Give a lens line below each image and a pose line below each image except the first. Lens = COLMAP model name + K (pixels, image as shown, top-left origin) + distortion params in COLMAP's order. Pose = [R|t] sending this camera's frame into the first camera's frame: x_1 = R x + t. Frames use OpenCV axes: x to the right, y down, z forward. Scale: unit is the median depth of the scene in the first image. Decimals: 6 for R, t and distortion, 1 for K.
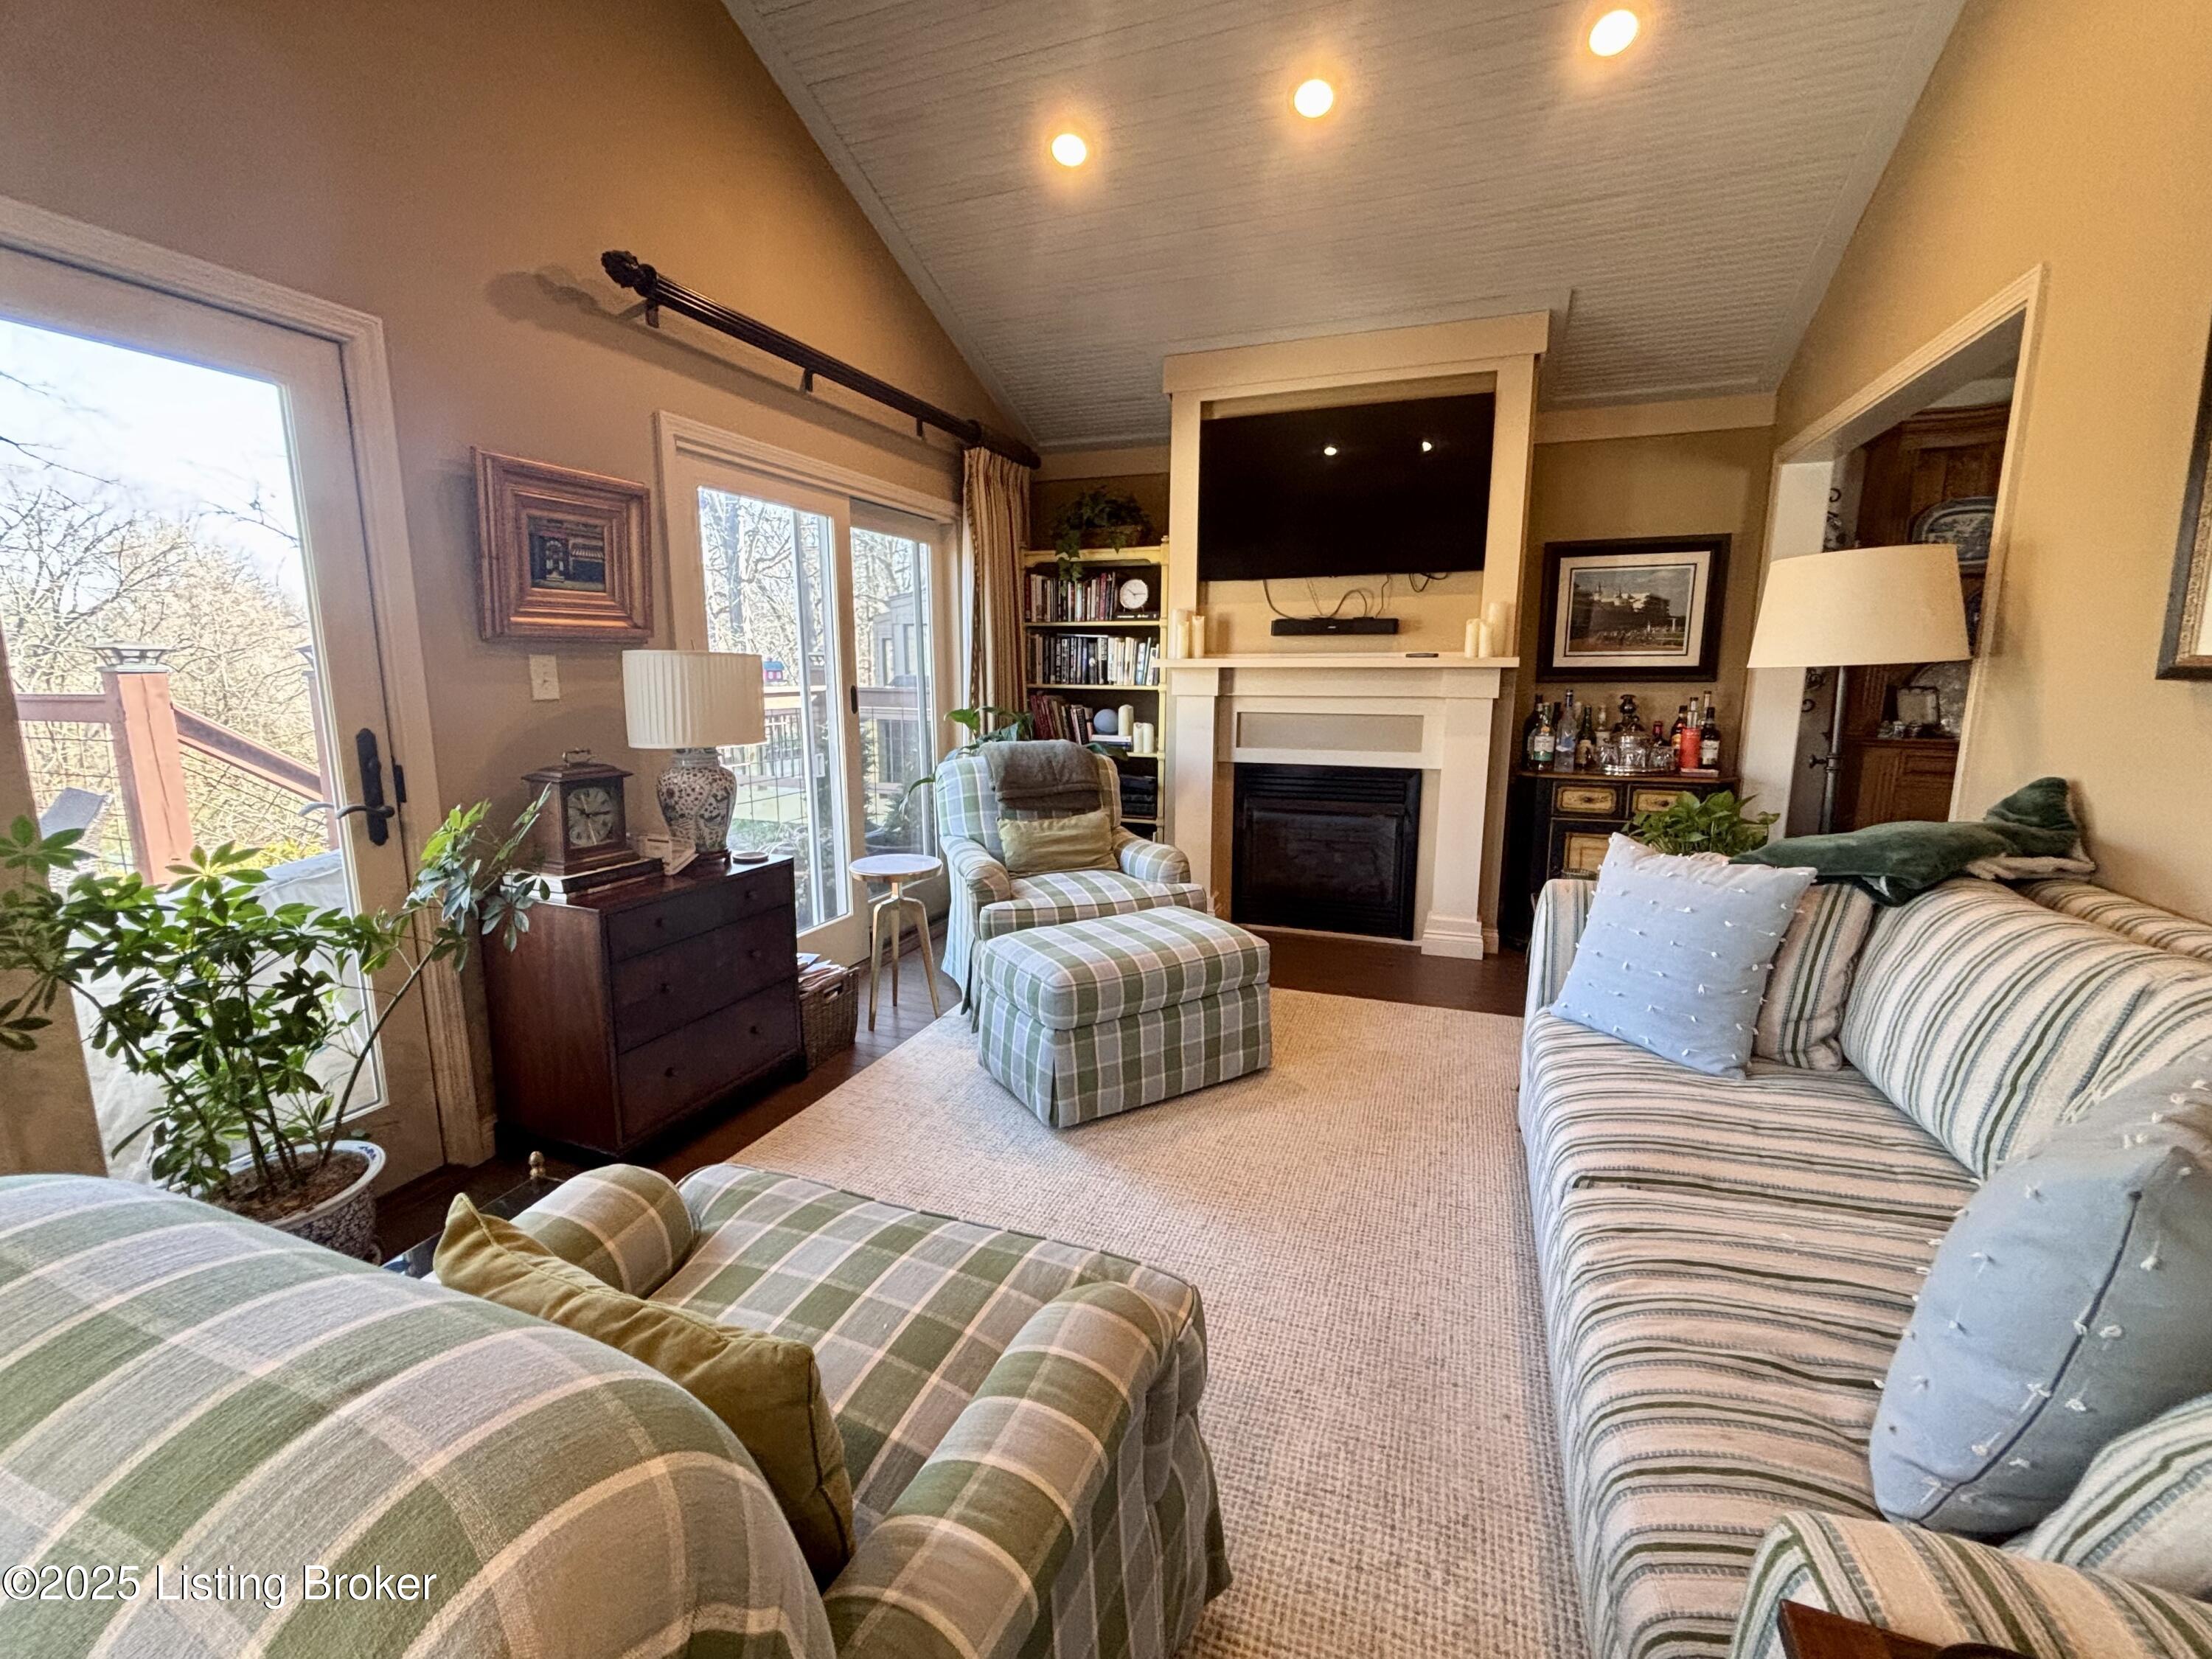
lens RADIAL K [[929.0, 0, 1094.2], [0, 929.0, 828.0], [0, 0, 1]] dist [0.013149, -0.004202]
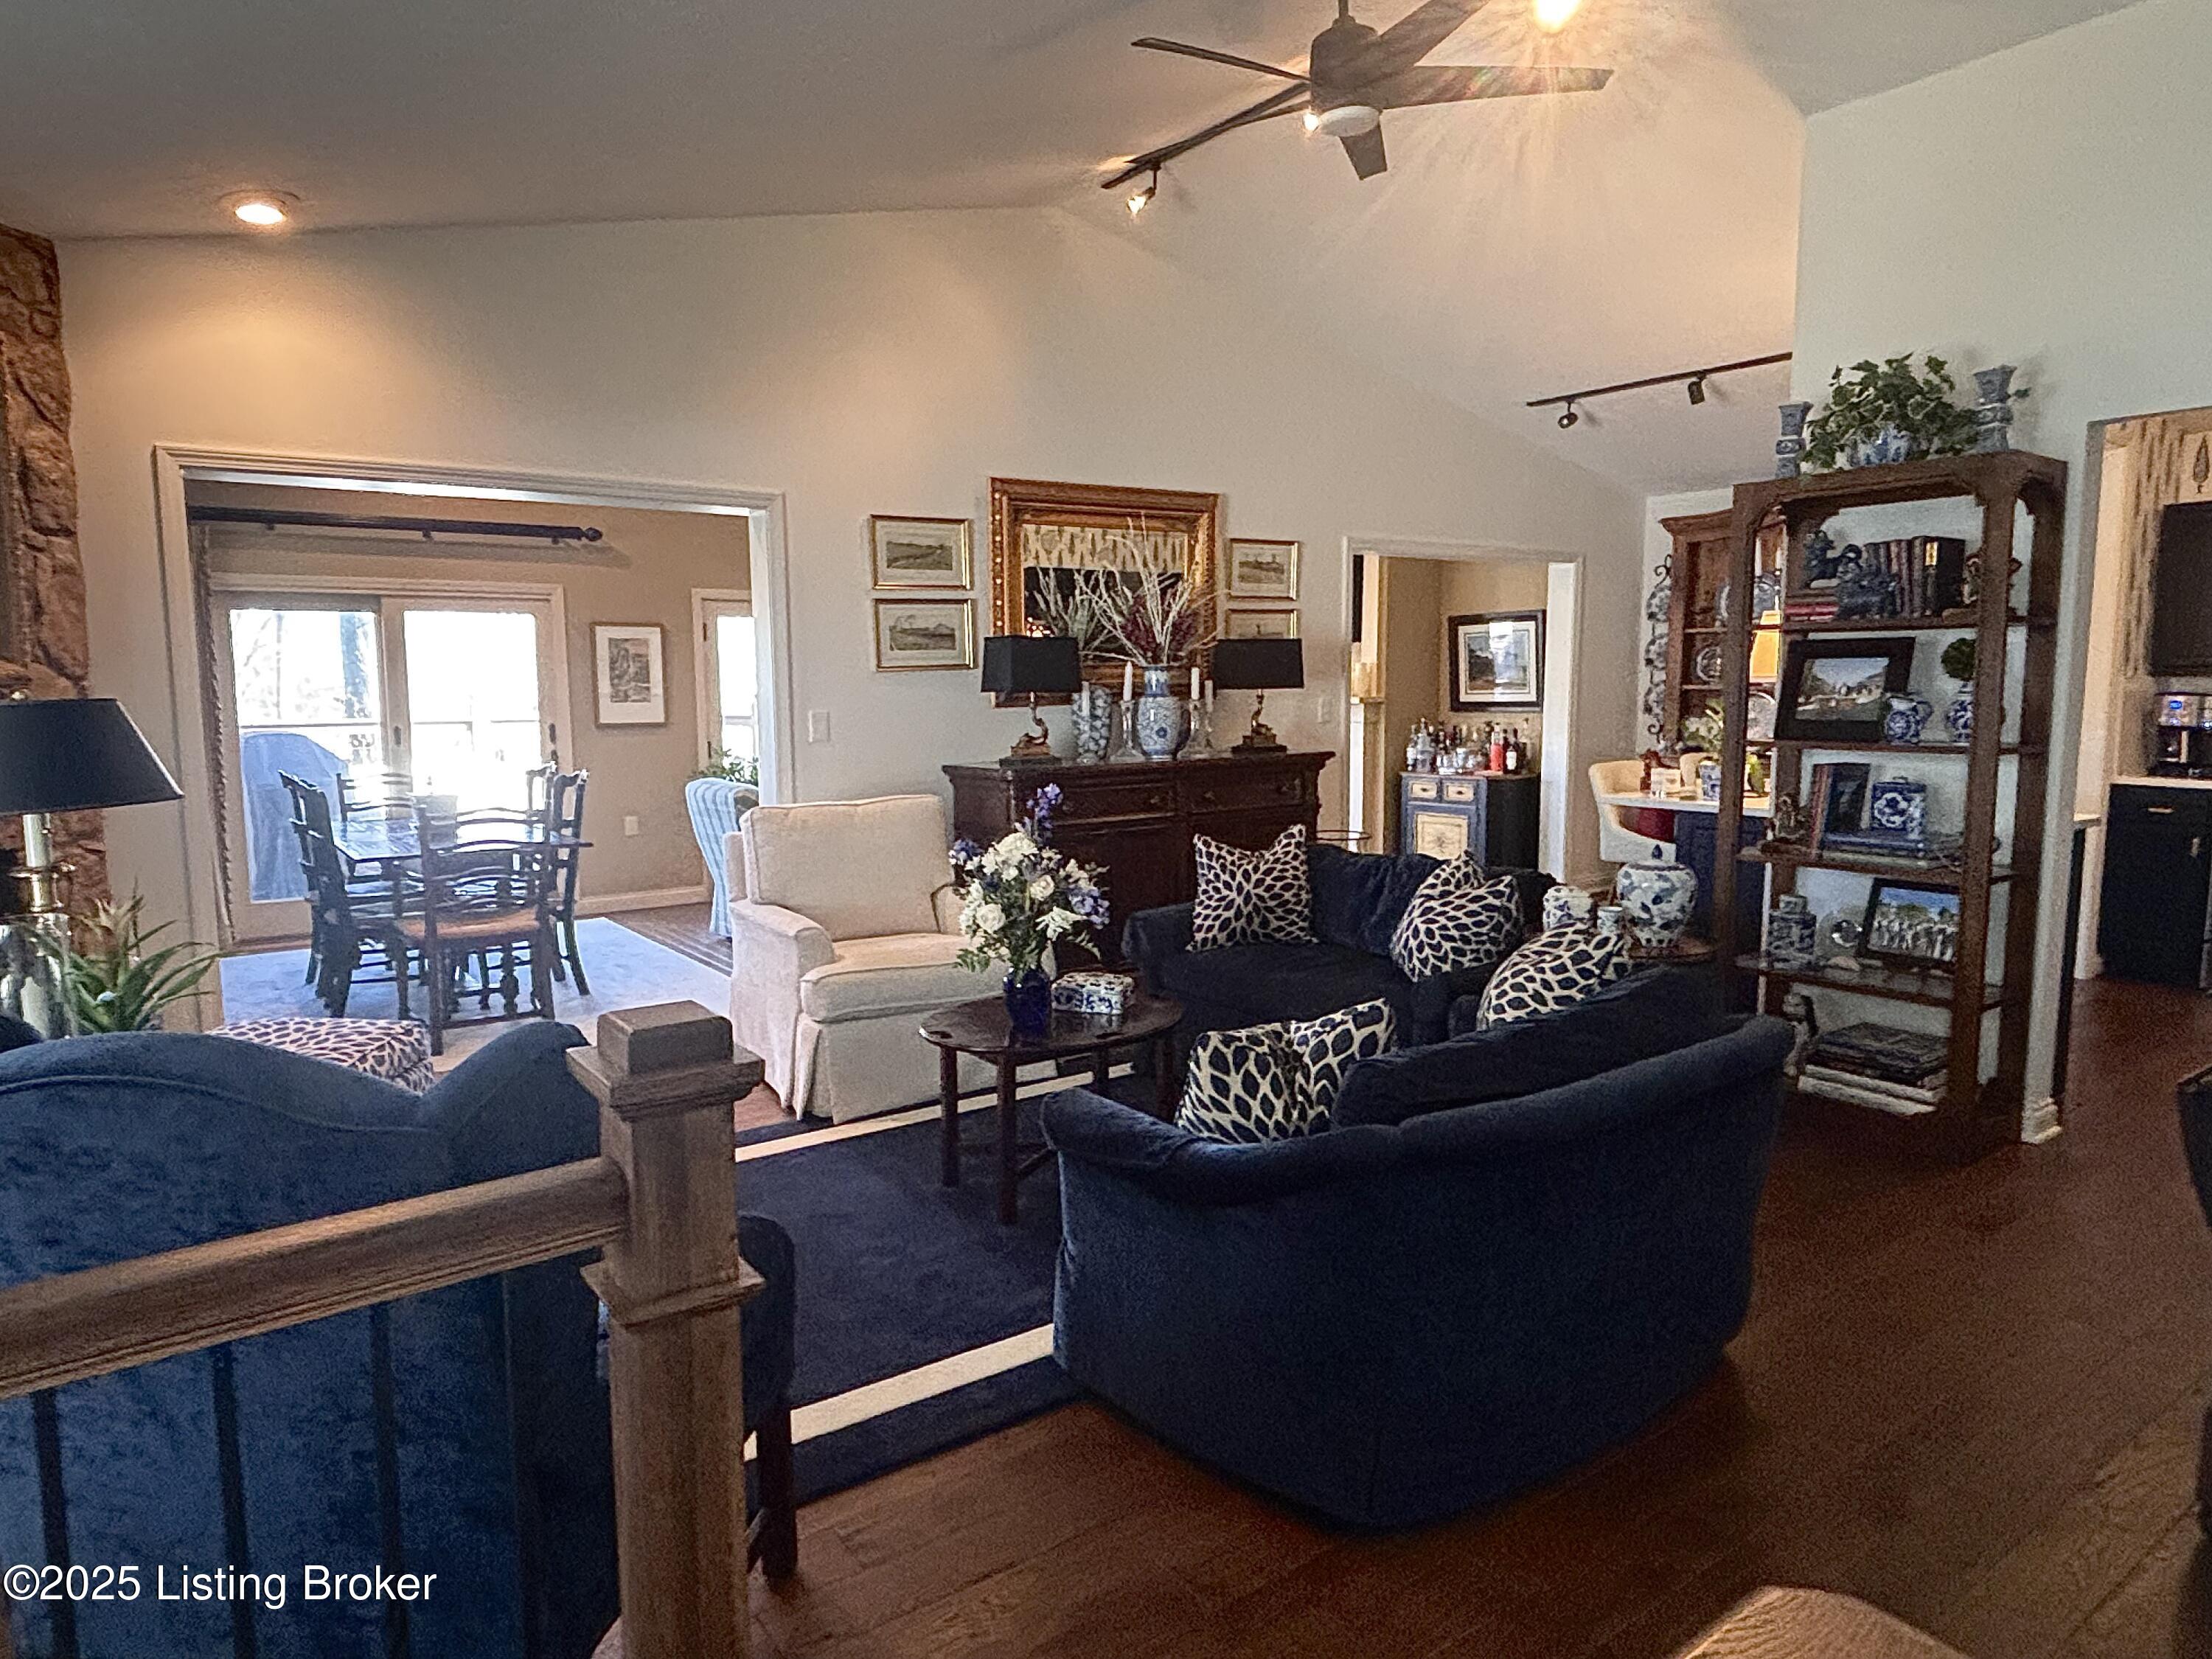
lens RADIAL K [[1325.7, 0, 1137.9], [0, 1325.7, 827.5], [0, 0, 1]] dist [0.062971, -0.079710]
pose [[0.850822, 0.051213, -0.522952, 1.557886], [-0.082039, 0.995981, -0.035937, 0.181616], [0.519009, 0.073479, 0.851604, -1.321054]]
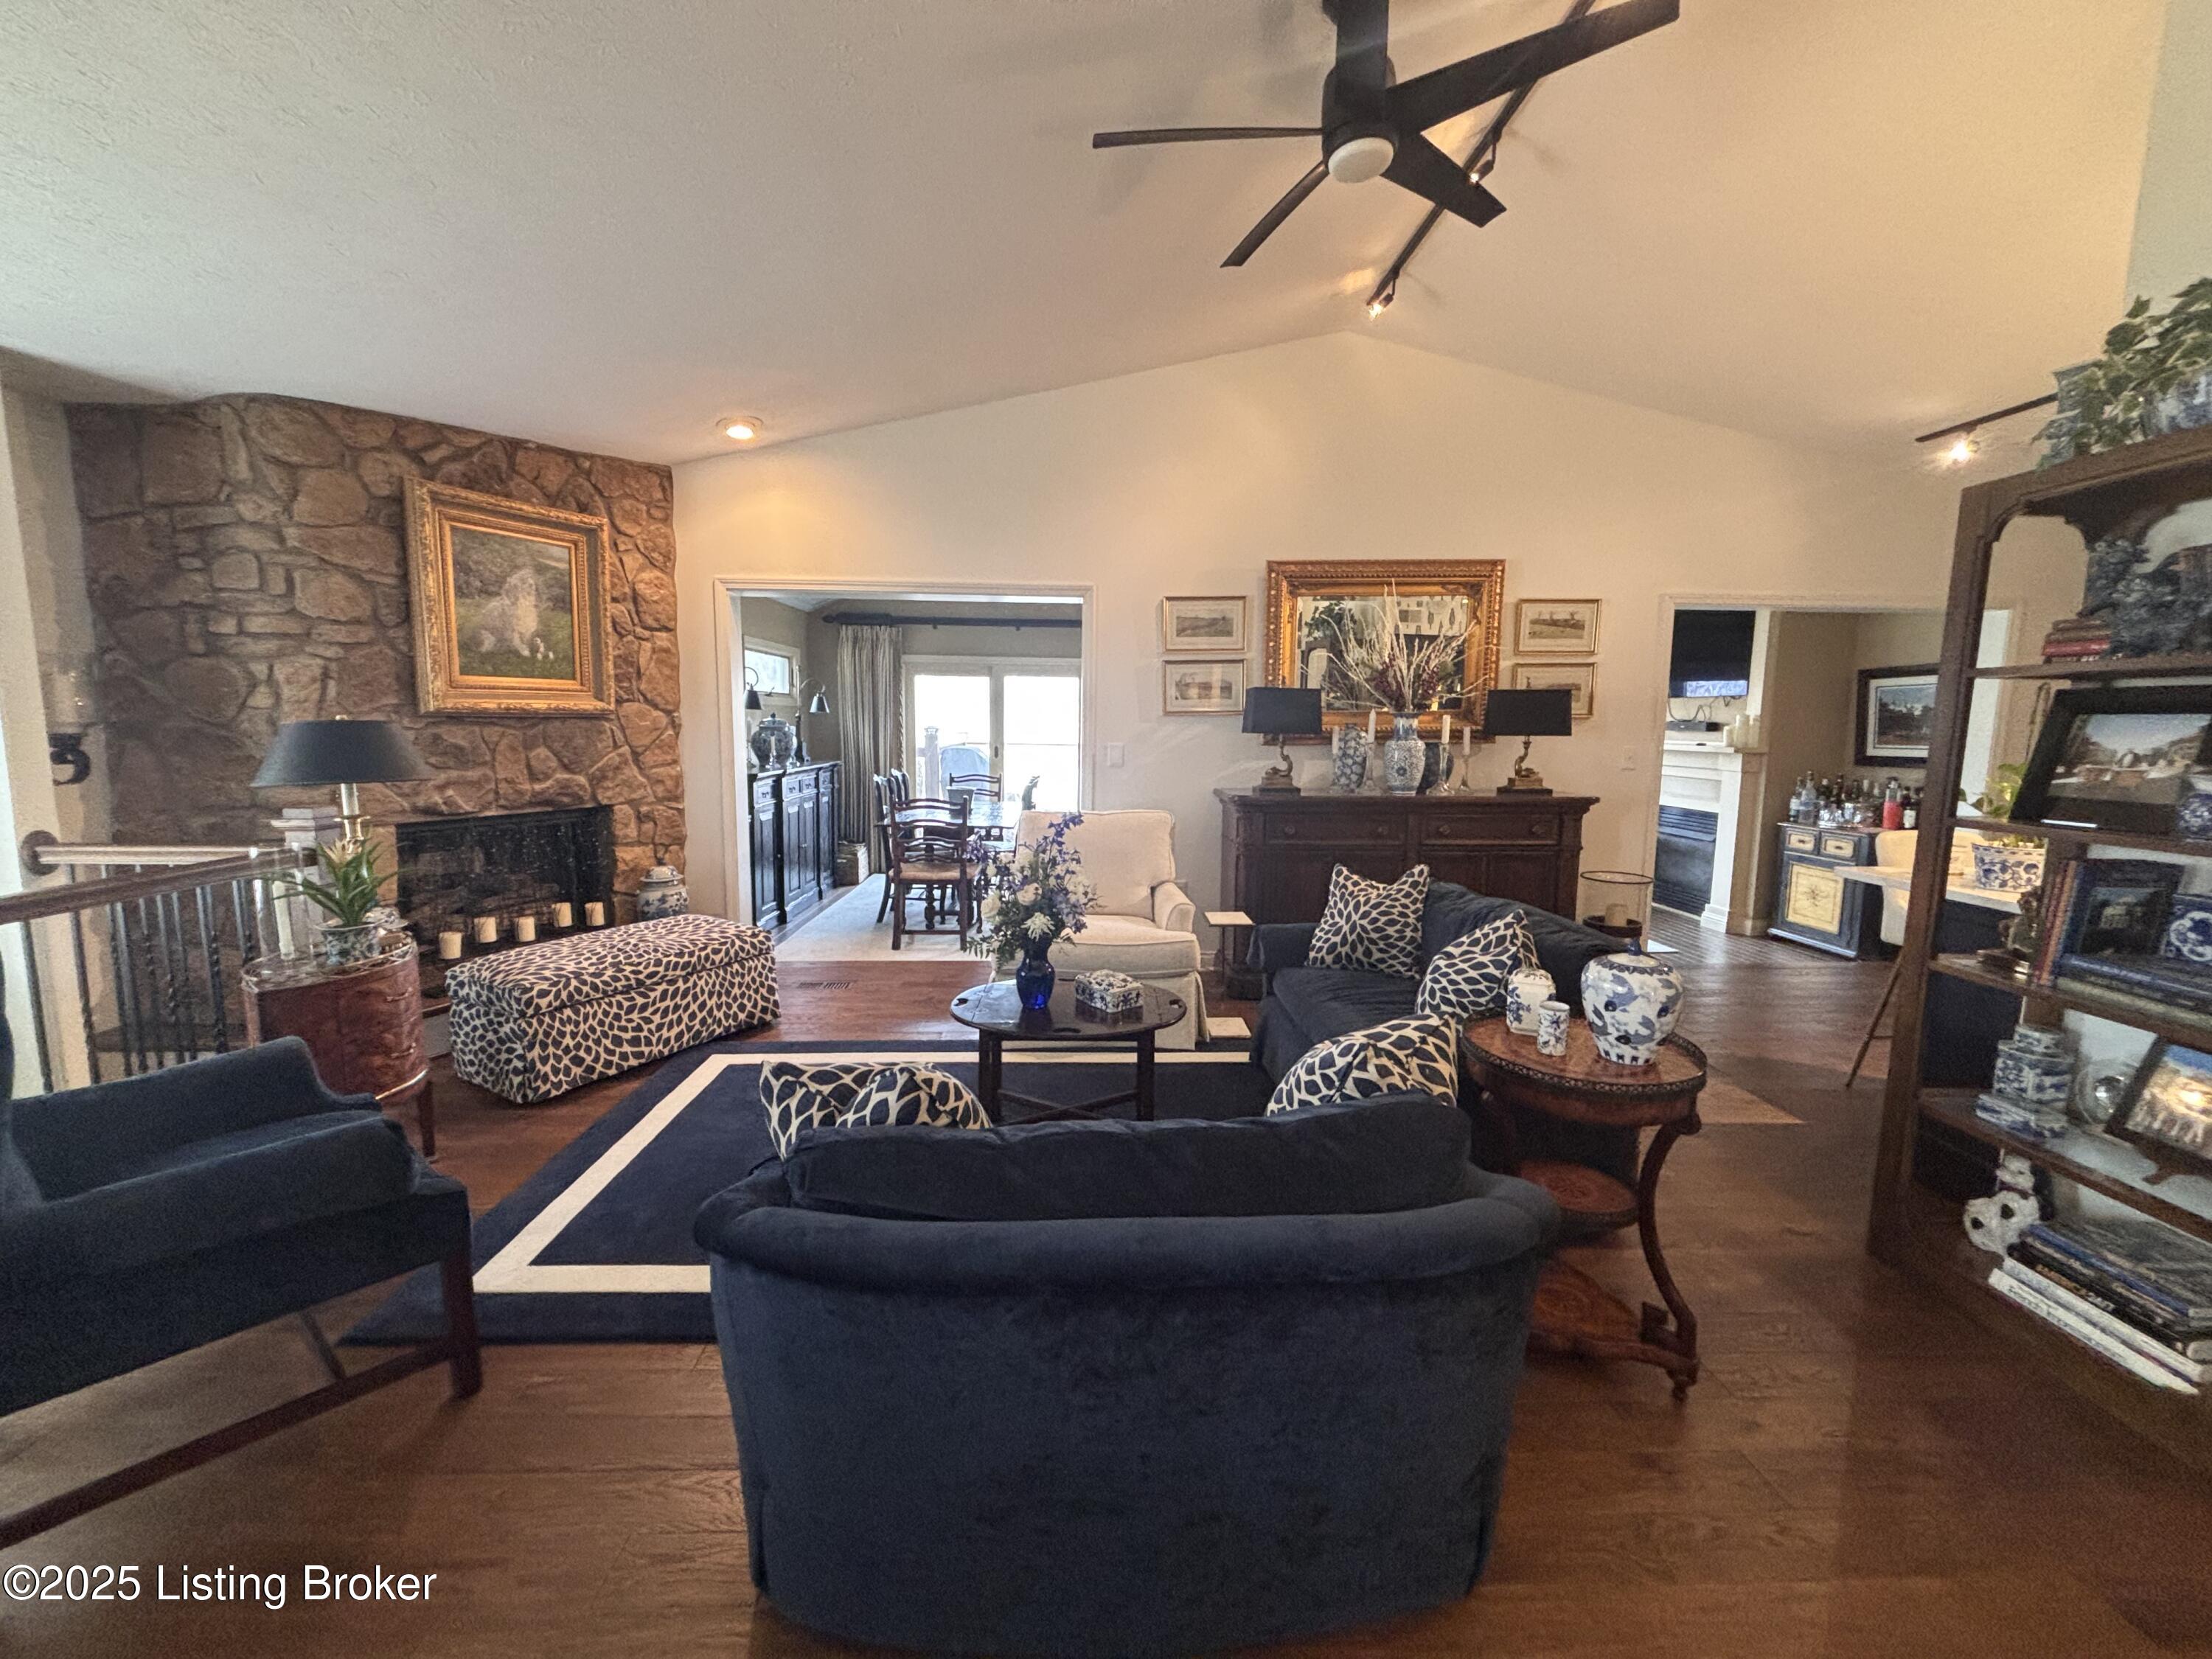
lens RADIAL K [[902.5, 0, 1106.0], [0, 902.5, 829.5], [0, 0, 1]] dist [0.002843, 0.000020]
pose [[0.406713, 0.113480, -0.906480, 1.728104], [-0.167985, 0.984625, 0.047892, 0.088026], [0.897978, 0.132797, 0.419523, -0.788614]]
